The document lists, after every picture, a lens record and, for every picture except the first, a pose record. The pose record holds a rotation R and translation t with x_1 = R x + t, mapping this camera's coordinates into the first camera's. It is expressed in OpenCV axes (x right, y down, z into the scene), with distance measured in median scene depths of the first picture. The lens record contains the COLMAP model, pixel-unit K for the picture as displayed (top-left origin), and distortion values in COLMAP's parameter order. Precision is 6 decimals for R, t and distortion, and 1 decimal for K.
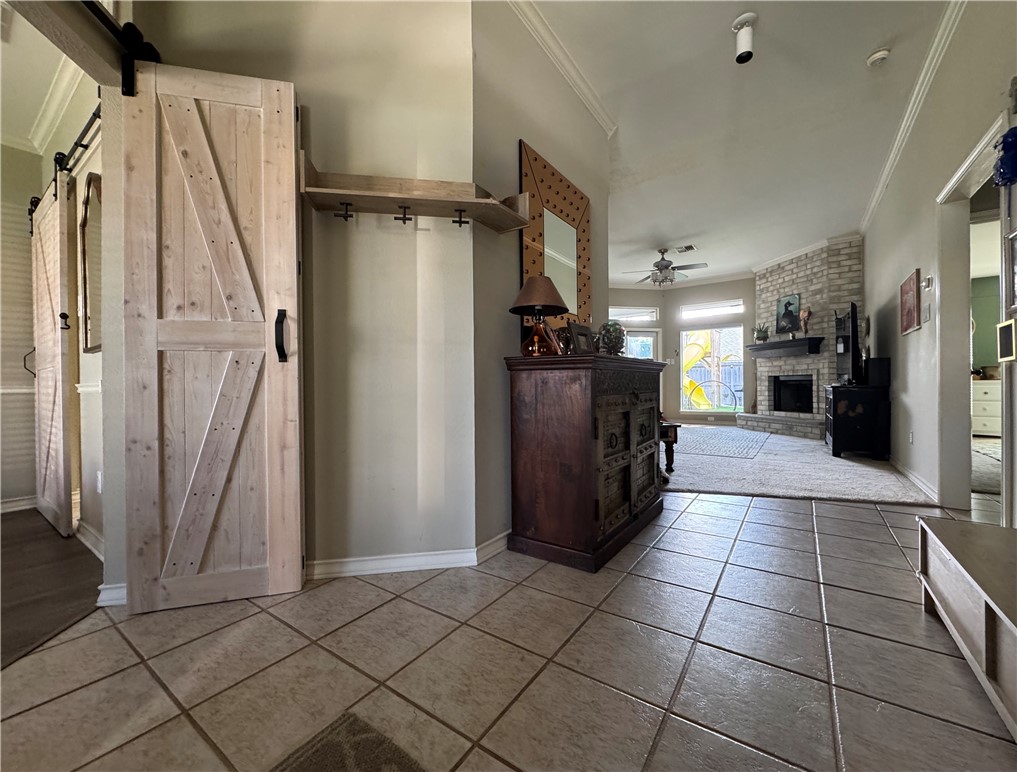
lens RADIAL K [[410.3, 0, 512.2], [0, 410.3, 385.2], [0, 0, 1]] dist [-0.001479, -0.000026]
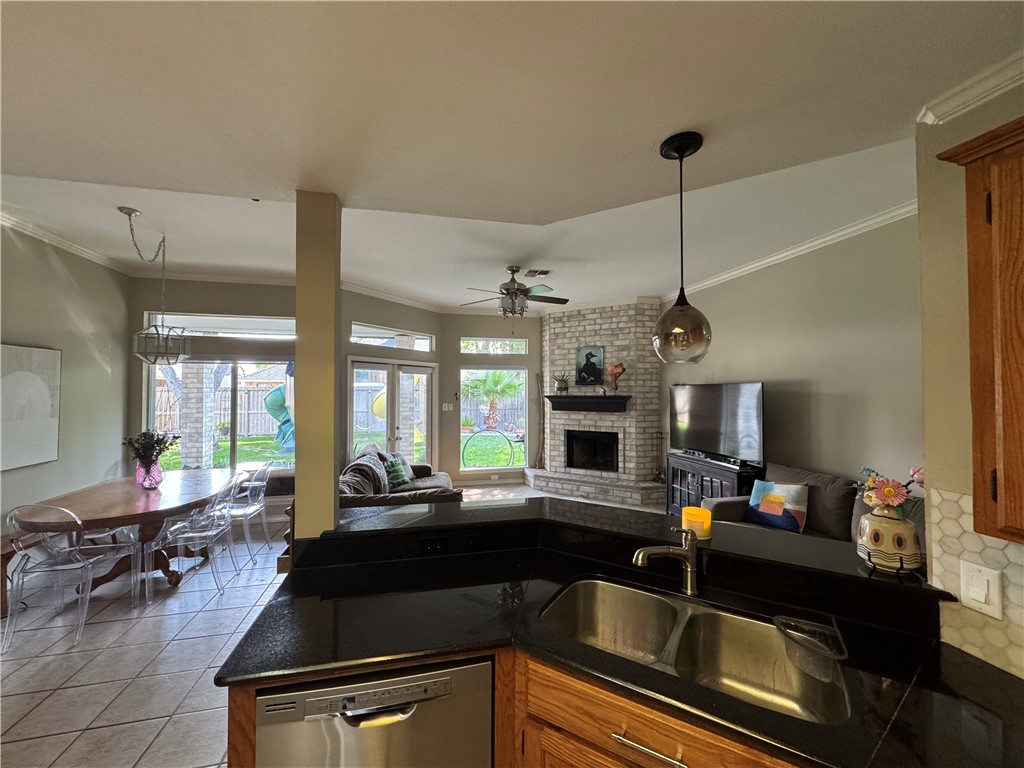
lens RADIAL K [[409.1, 0, 516.1], [0, 409.1, 384.5], [0, 0, 1]] dist [-0.003557, -0.000168]
pose [[0.658271, 0.021041, 0.752487, -0.144752], [-0.007574, 0.999744, -0.021329, -0.111235], [-0.752743, 0.008341, 0.658262, 0.519888]]
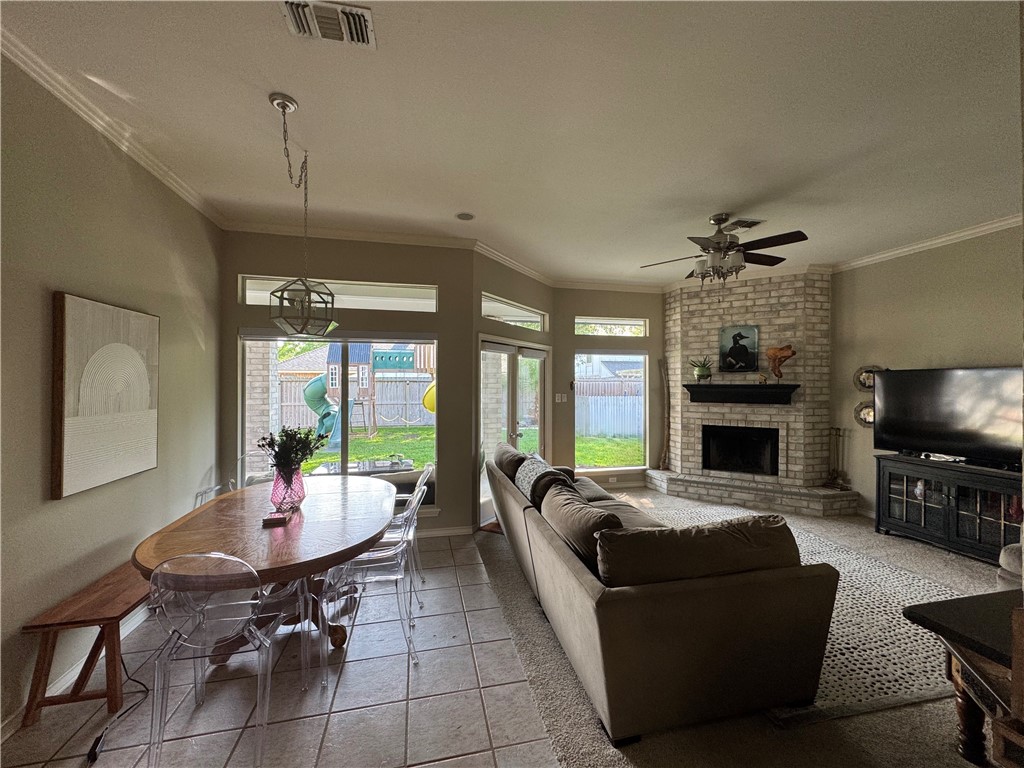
lens RADIAL K [[409.1, 0, 515.0], [0, 409.1, 385.5], [0, 0, 1]] dist [-0.003557, -0.000168]
pose [[0.661414, 0.007716, 0.749982, -0.204471], [-0.009106, 0.999956, -0.002257, -0.099386], [-0.749966, -0.005336, 0.661455, 0.816483]]
